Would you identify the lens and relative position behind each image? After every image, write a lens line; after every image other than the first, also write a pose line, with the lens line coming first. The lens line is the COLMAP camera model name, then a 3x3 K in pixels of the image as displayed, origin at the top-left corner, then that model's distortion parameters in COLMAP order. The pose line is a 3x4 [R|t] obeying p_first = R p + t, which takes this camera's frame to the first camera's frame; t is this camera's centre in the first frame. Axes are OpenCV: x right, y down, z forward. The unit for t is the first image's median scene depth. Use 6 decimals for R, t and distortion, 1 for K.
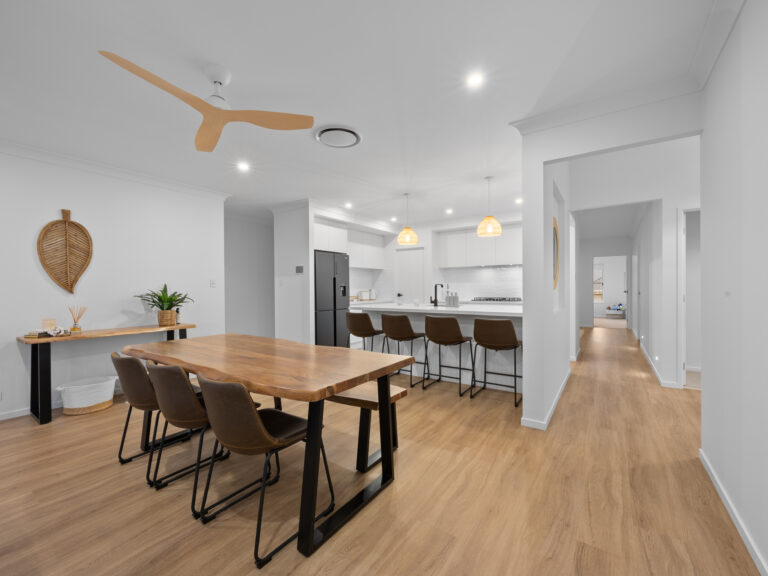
lens RADIAL K [[327.0, 0, 383.4], [0, 327.0, 284.6], [0, 0, 1]] dist [-0.000422, -0.000007]
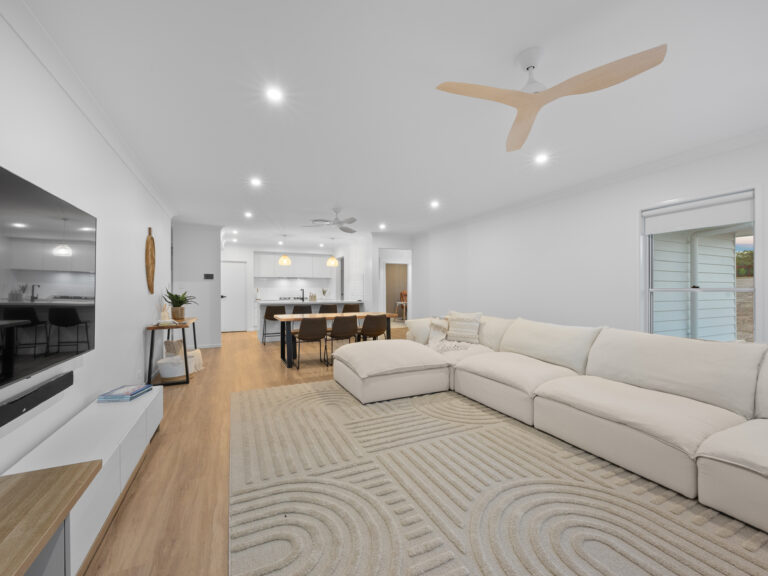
lens RADIAL K [[327.0, 0, 383.4], [0, 327.0, 284.6], [0, 0, 1]] dist [-0.000422, -0.000007]
pose [[0.490017, 0.019532, 0.871494, -1.064807], [-0.003629, 0.999786, -0.020367, 0.010526], [-0.871705, 0.006817, 0.489983, -0.240413]]
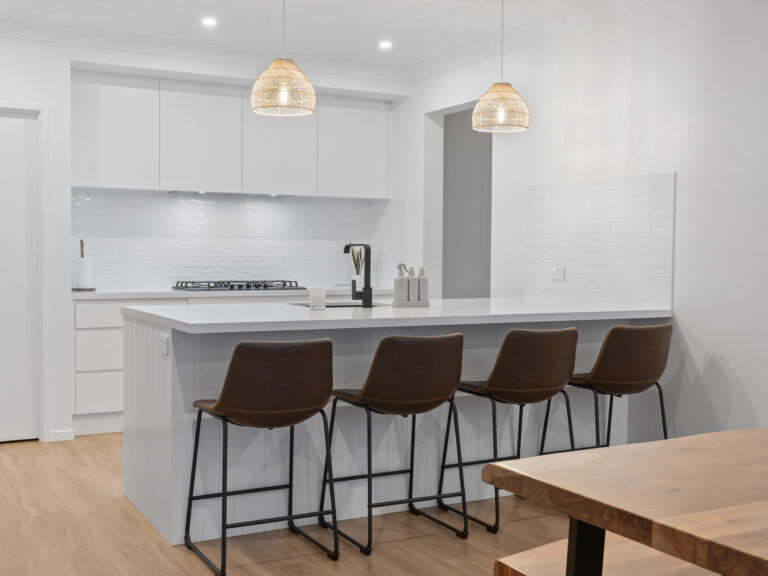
lens RADIAL K [[898.4, 0, 383.7], [0, 898.4, 262.3], [0, 0, 1]] dist [0.021868, 0.010882]
pose [[0.440561, -0.000644, 0.897723, -0.613095], [-0.016797, 0.999819, 0.008961, 0.008133], [-0.897566, -0.019027, 0.440470, 0.502130]]
